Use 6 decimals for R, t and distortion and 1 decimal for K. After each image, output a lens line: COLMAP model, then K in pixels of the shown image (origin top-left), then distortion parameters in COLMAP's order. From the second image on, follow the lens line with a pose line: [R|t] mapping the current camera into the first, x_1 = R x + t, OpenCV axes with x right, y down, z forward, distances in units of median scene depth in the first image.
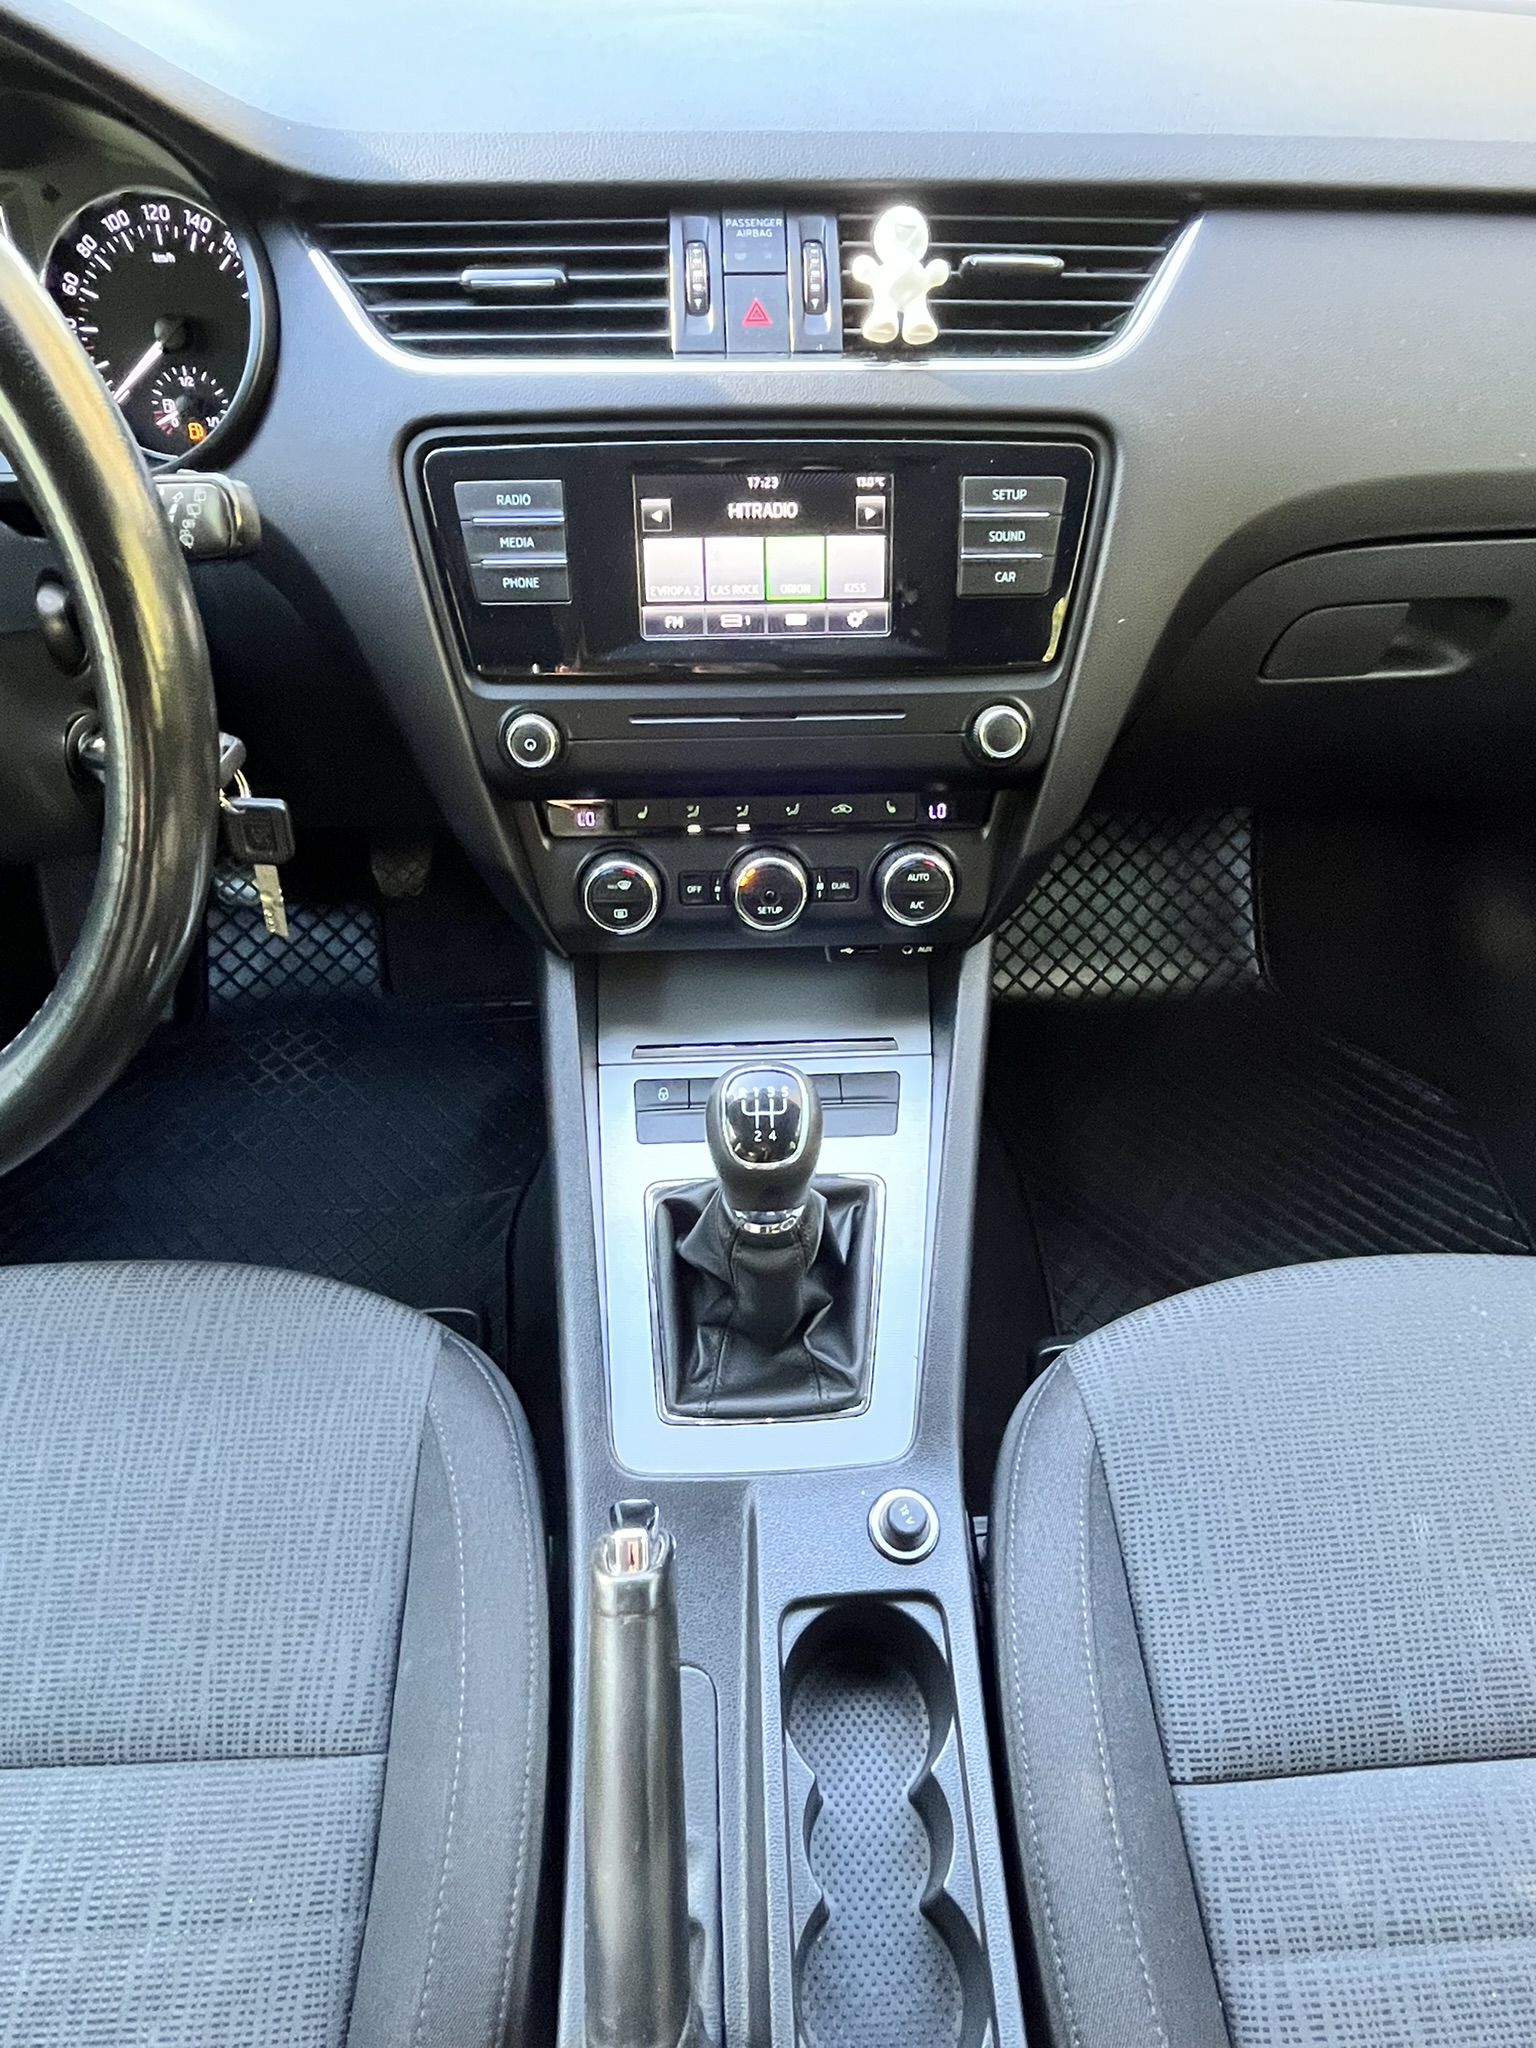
lens RADIAL K [[1178.8, 0, 768.0], [0, 1178.8, 1024.0], [0, 0, 1]] dist [-0.003085, -0.000883]
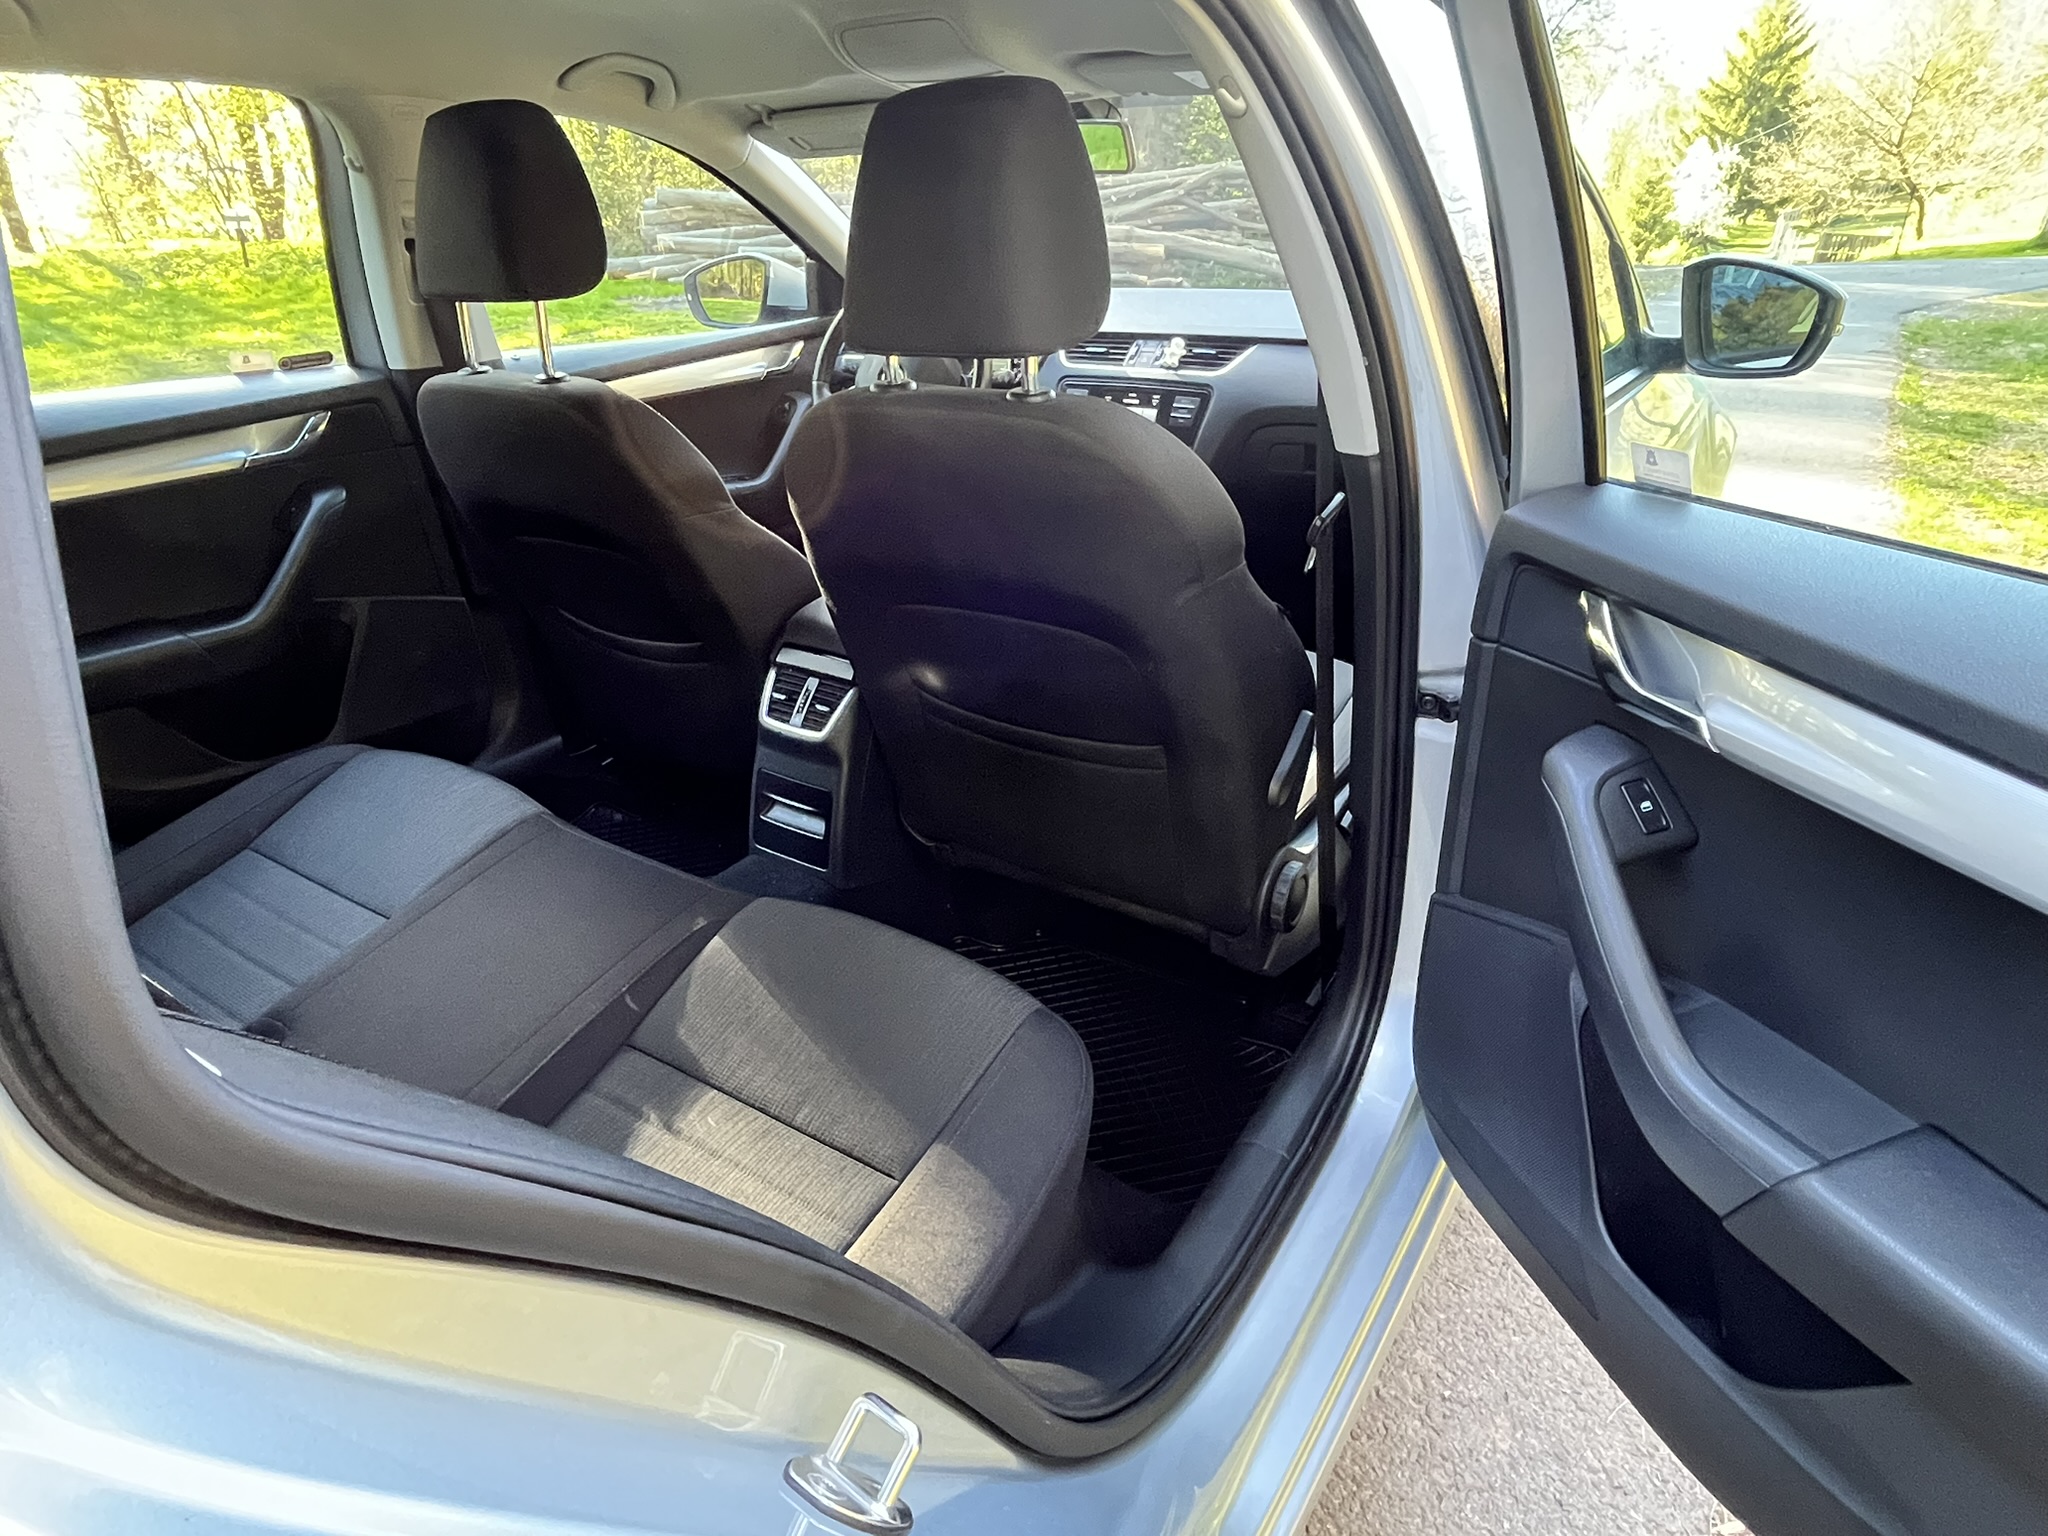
lens RADIAL K [[1178.8, 0, 1024.0], [0, 1178.8, 768.0], [0, 0, 1]] dist [-0.003085, -0.000883]
pose [[0.803656, 0.226166, -0.550441, 2.129849], [-0.396832, 0.892959, -0.212483, 1.632888], [0.443464, 0.389196, 0.807382, -1.872182]]
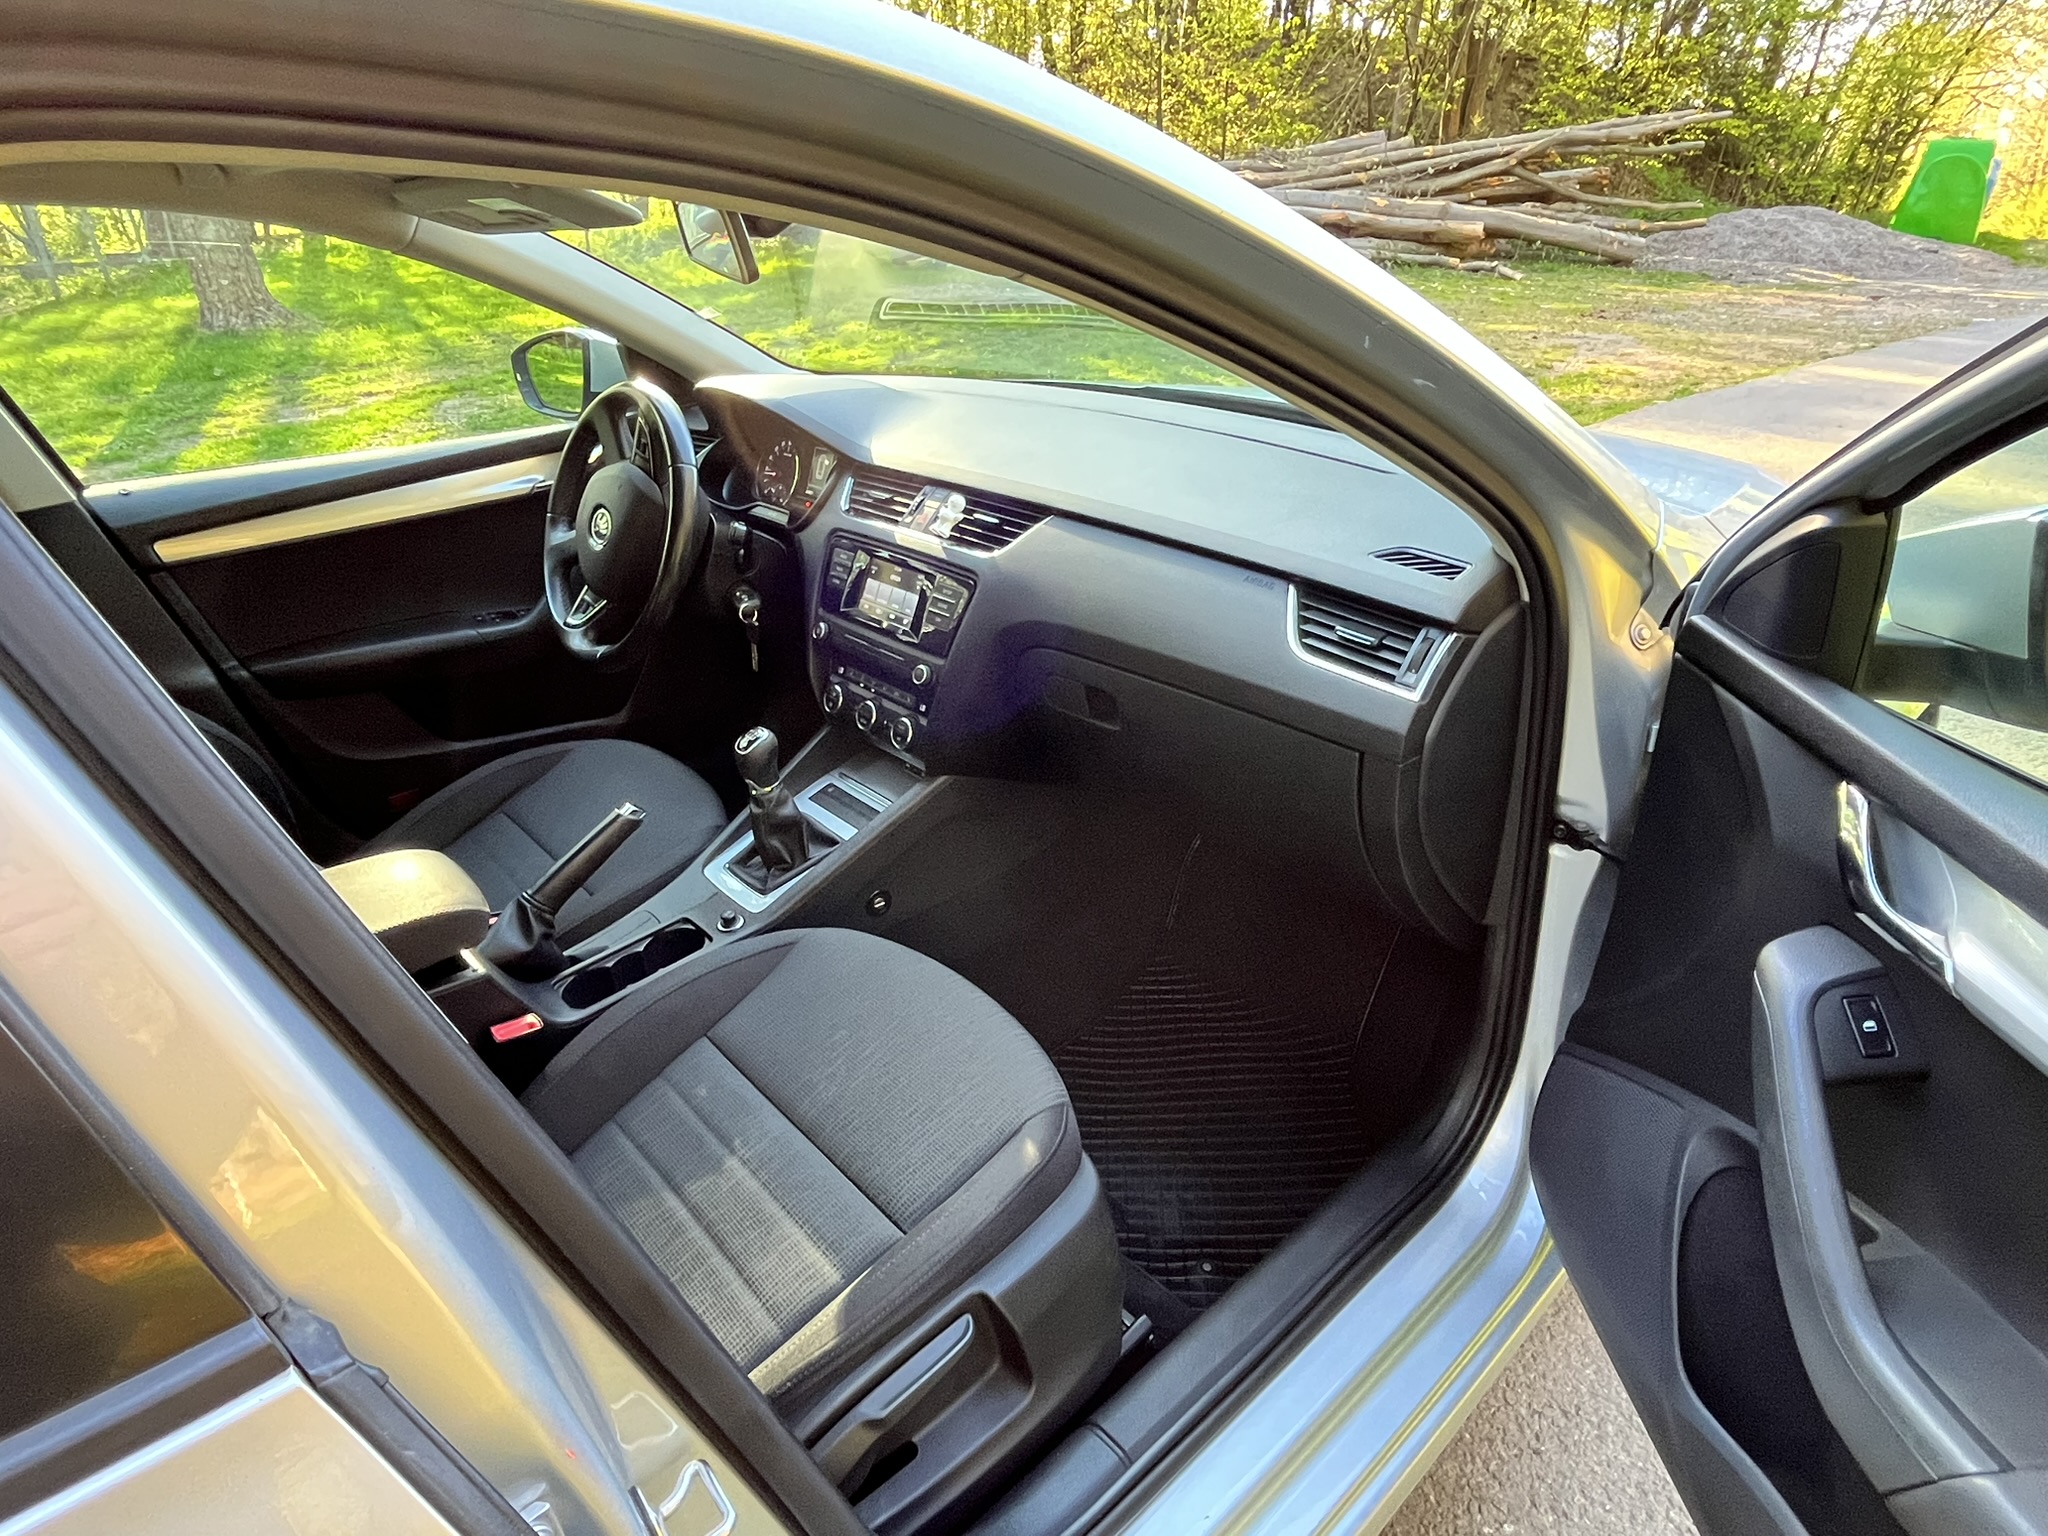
lens RADIAL K [[1159.8, 0, 1002.3], [0, 1159.8, 765.9], [0, 0, 1]] dist [-0.005667, -0.002161]
pose [[0.597760, 0.323444, -0.733531, 2.199039], [-0.531810, 0.844669, -0.060927, -0.024978], [0.599885, 0.426519, 0.676920, -0.497393]]
